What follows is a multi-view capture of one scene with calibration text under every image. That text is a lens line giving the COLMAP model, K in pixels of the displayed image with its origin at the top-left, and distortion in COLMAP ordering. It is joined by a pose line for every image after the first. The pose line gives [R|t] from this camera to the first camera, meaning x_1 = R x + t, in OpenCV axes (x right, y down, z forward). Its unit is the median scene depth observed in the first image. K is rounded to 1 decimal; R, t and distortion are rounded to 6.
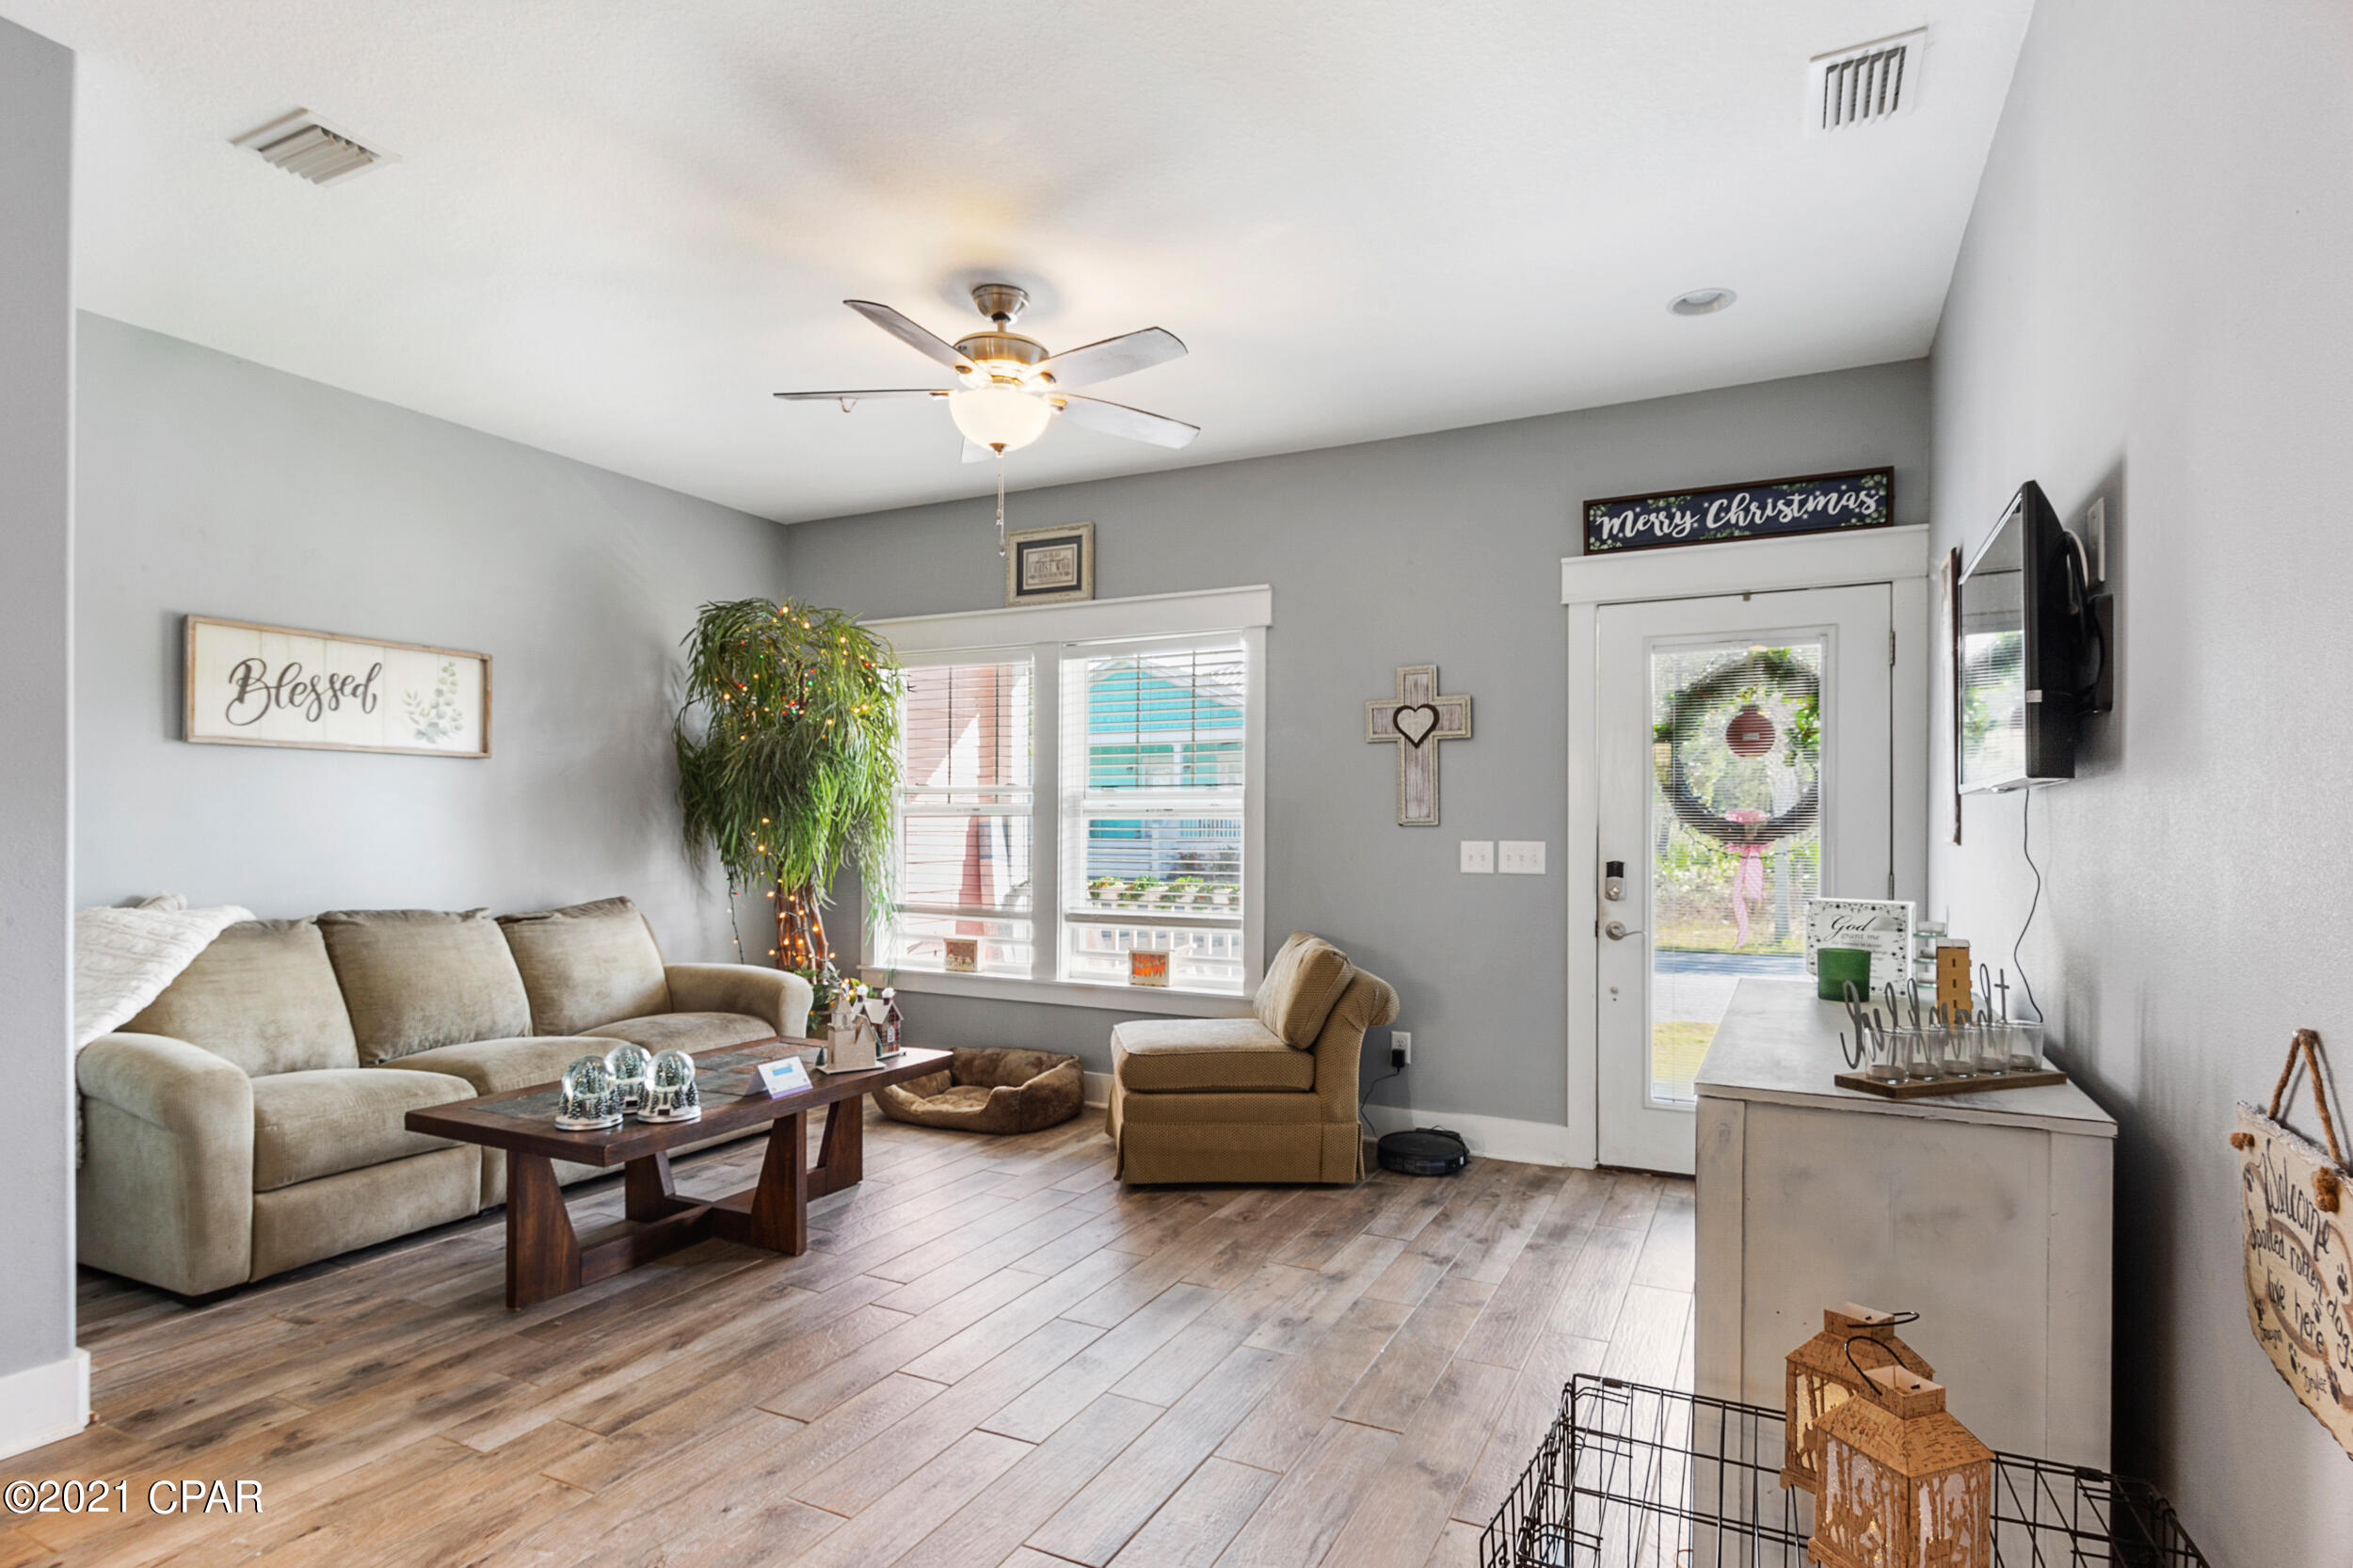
lens RADIAL K [[1198.2, 0, 1178.6], [0, 1198.2, 832.5], [0, 0, 1]] dist [0.000646, 0.000117]
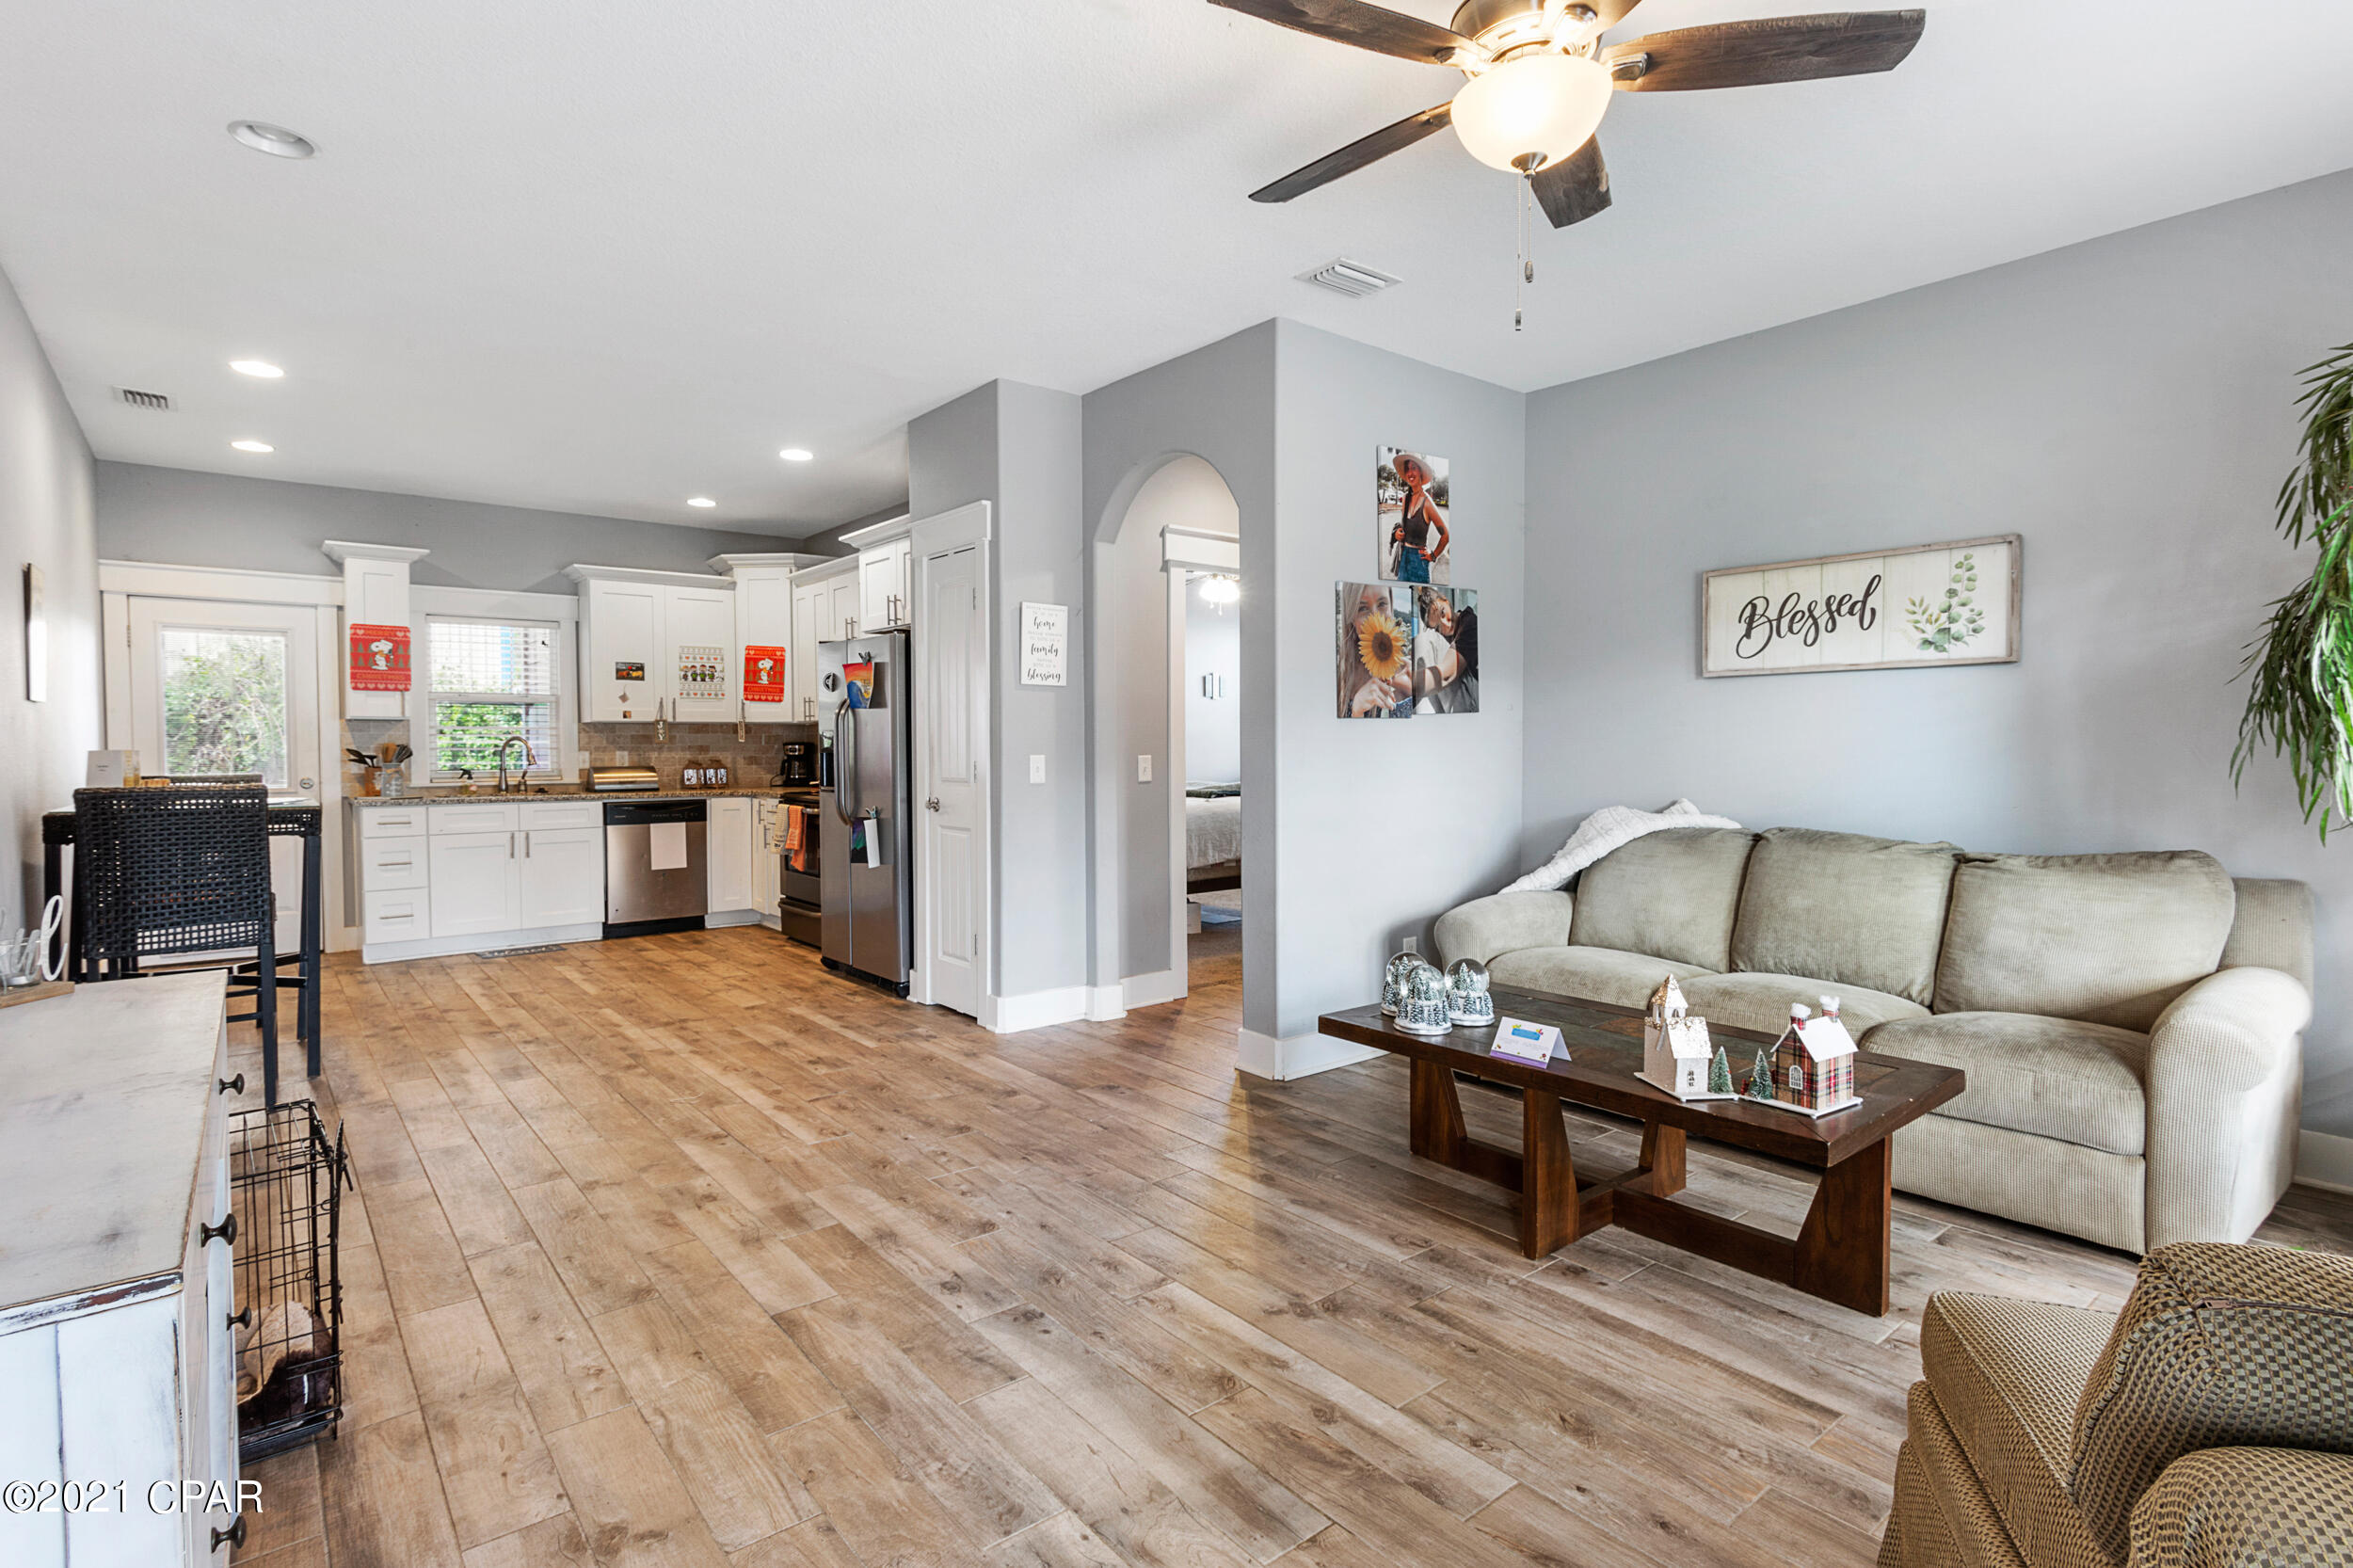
lens RADIAL K [[1145.5, 0, 1176.5], [0, 1145.5, 784.0], [0, 0, 1]] dist [-0.001989, -0.000371]
pose [[-0.402863, 0.029532, -0.914784, 0.416779], [-0.000336, 0.999474, 0.032414, -0.004547], [0.915260, 0.013366, -0.402641, 0.895555]]
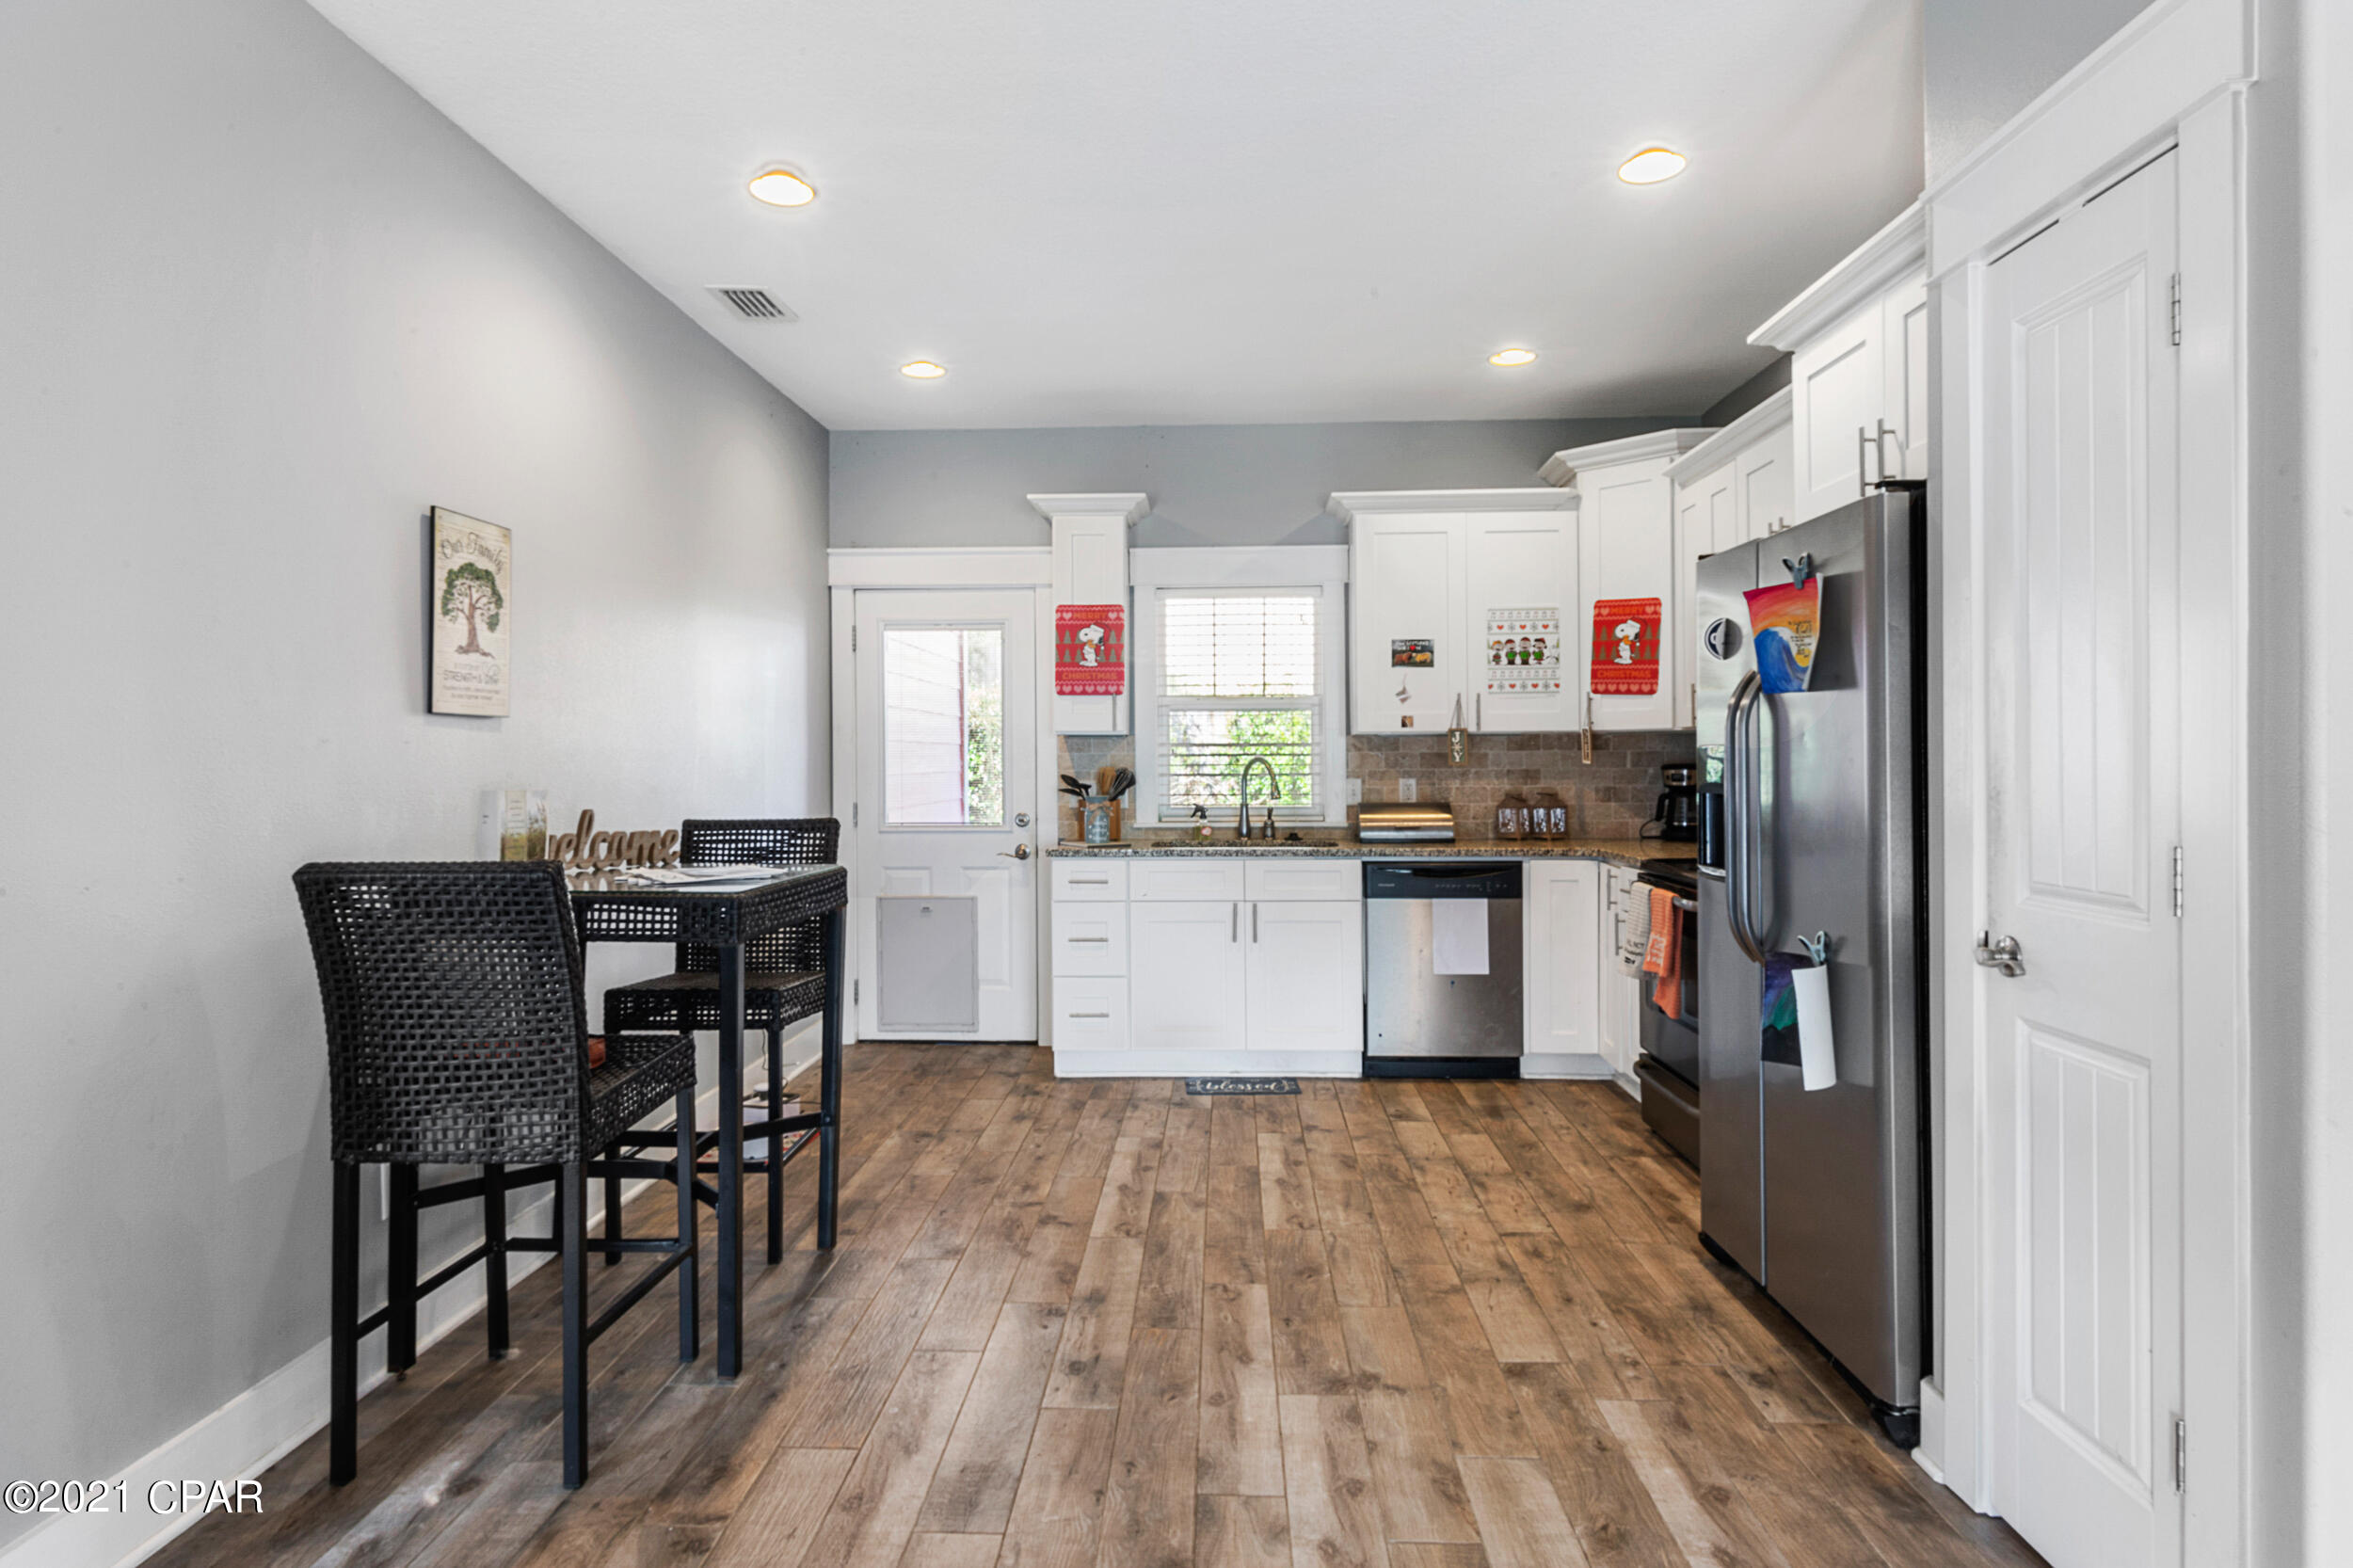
lens RADIAL K [[1313.9, 0, 1173.3], [0, 1313.9, 759.1], [0, 0, 1]] dist [0.001502, -0.000266]
pose [[-0.908928, 0.000768, -0.416953, -0.131113], [0.001567, 0.999998, -0.001574, -0.016100], [0.416951, -0.002083, -0.908927, 0.467505]]
